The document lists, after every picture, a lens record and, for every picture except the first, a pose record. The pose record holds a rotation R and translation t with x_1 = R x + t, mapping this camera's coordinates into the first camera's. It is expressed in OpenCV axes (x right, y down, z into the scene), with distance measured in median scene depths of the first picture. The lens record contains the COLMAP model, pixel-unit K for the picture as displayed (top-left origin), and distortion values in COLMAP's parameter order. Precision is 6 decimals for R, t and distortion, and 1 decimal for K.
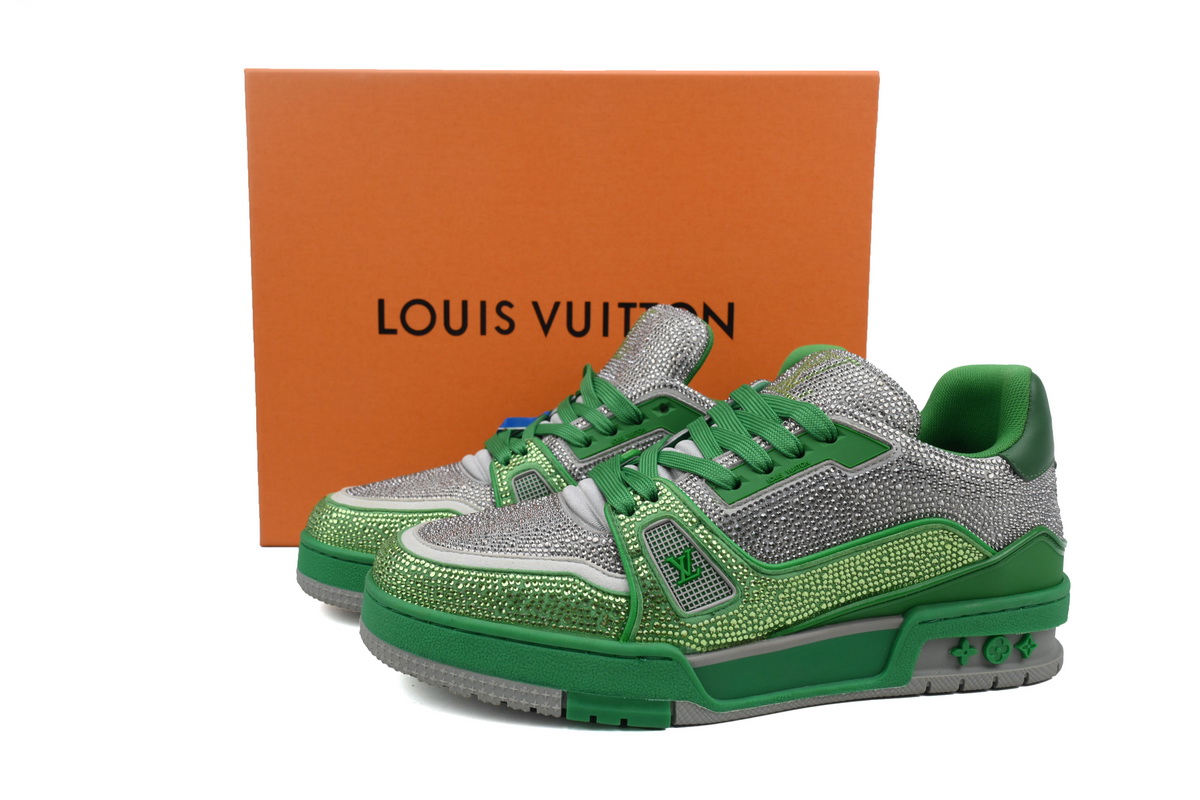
lens RADIAL K [[981.1, 0, 600.0], [0, 981.1, 400.0], [0, 0, 1]] dist [0.010063, 0.002318]
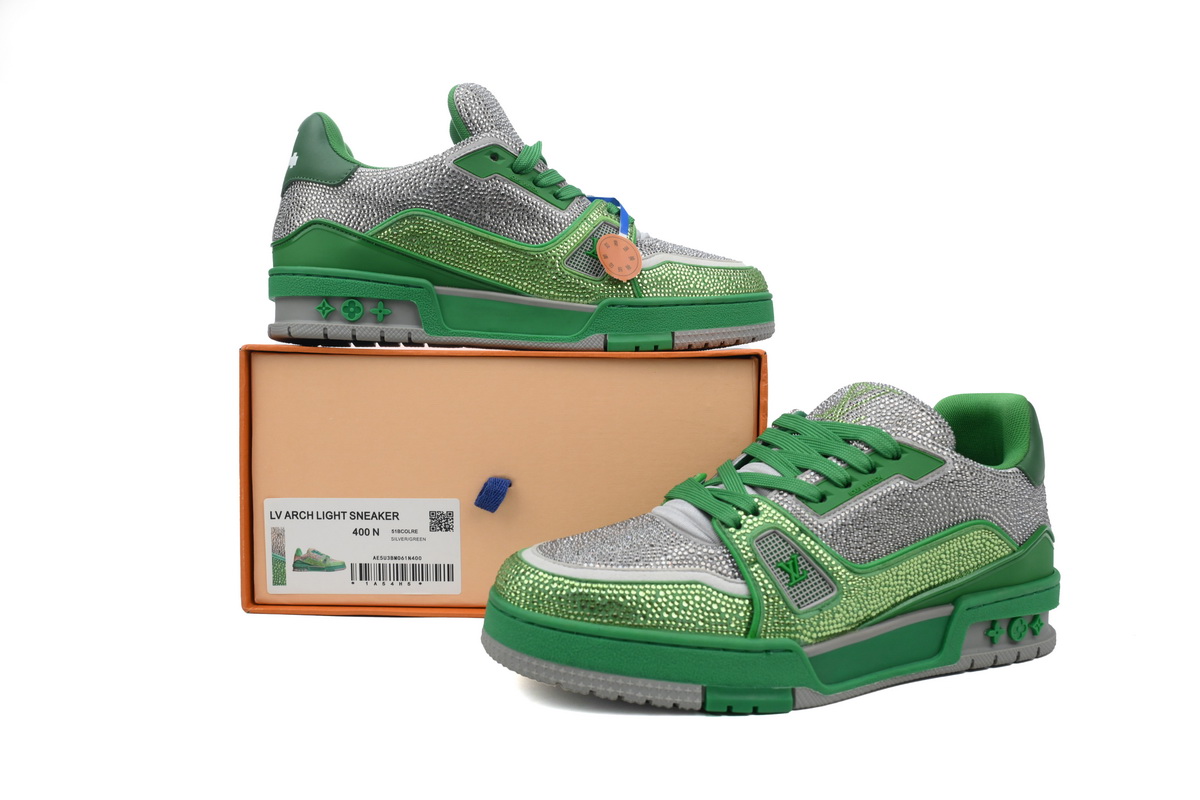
lens RADIAL K [[981.1, 0, 600.0], [0, 981.1, 400.0], [0, 0, 1]] dist [0.010063, 0.002318]
pose [[0.977677, -0.015333, 0.209553, -0.367830], [0.024465, 0.998857, -0.041057, 0.011768], [-0.208684, 0.045267, 0.976935, -0.086230]]
